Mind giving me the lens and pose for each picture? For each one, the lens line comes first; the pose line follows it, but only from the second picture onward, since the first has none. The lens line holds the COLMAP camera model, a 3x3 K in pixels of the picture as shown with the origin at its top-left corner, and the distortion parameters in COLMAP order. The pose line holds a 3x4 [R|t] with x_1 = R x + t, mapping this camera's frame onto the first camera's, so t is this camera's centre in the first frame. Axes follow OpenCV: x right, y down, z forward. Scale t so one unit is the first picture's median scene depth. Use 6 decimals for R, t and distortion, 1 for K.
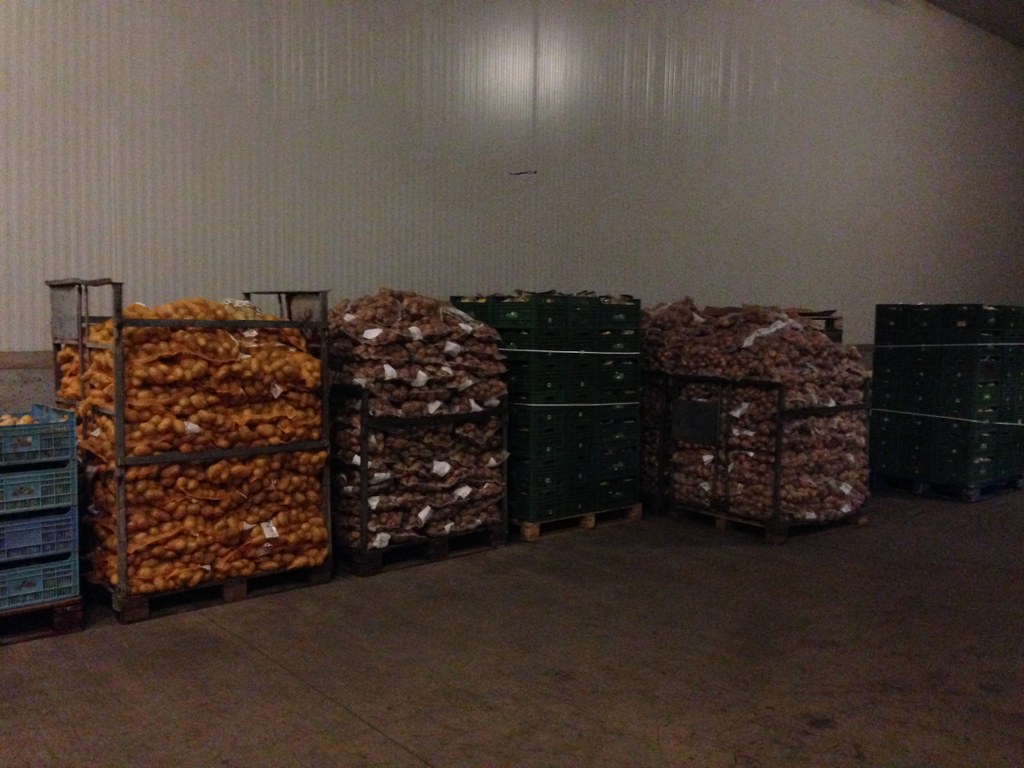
lens RADIAL K [[941.3, 0, 488.4], [0, 941.3, 381.4], [0, 0, 1]] dist [0.126334, -0.231740]
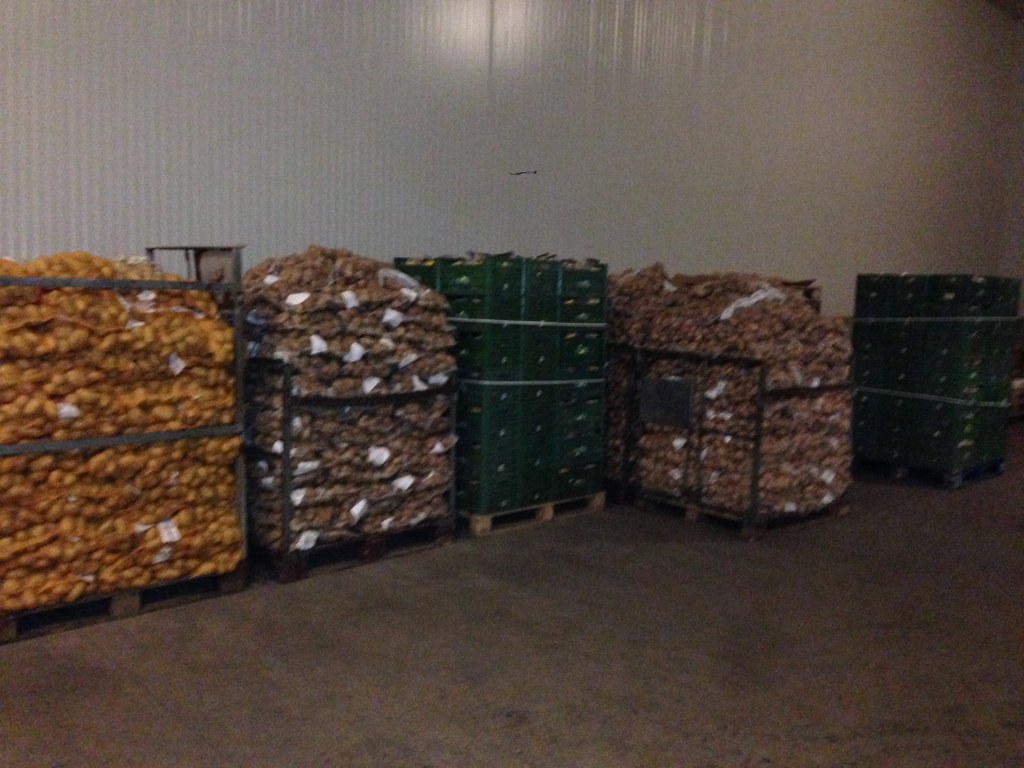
lens RADIAL K [[941.3, 0, 488.4], [0, 941.3, 381.4], [0, 0, 1]] dist [0.126334, -0.231740]
pose [[0.998809, 0.009182, 0.047915, 0.008602], [-0.010844, 0.999345, 0.034537, -0.007321], [-0.047567, -0.035015, 0.998254, 0.132850]]
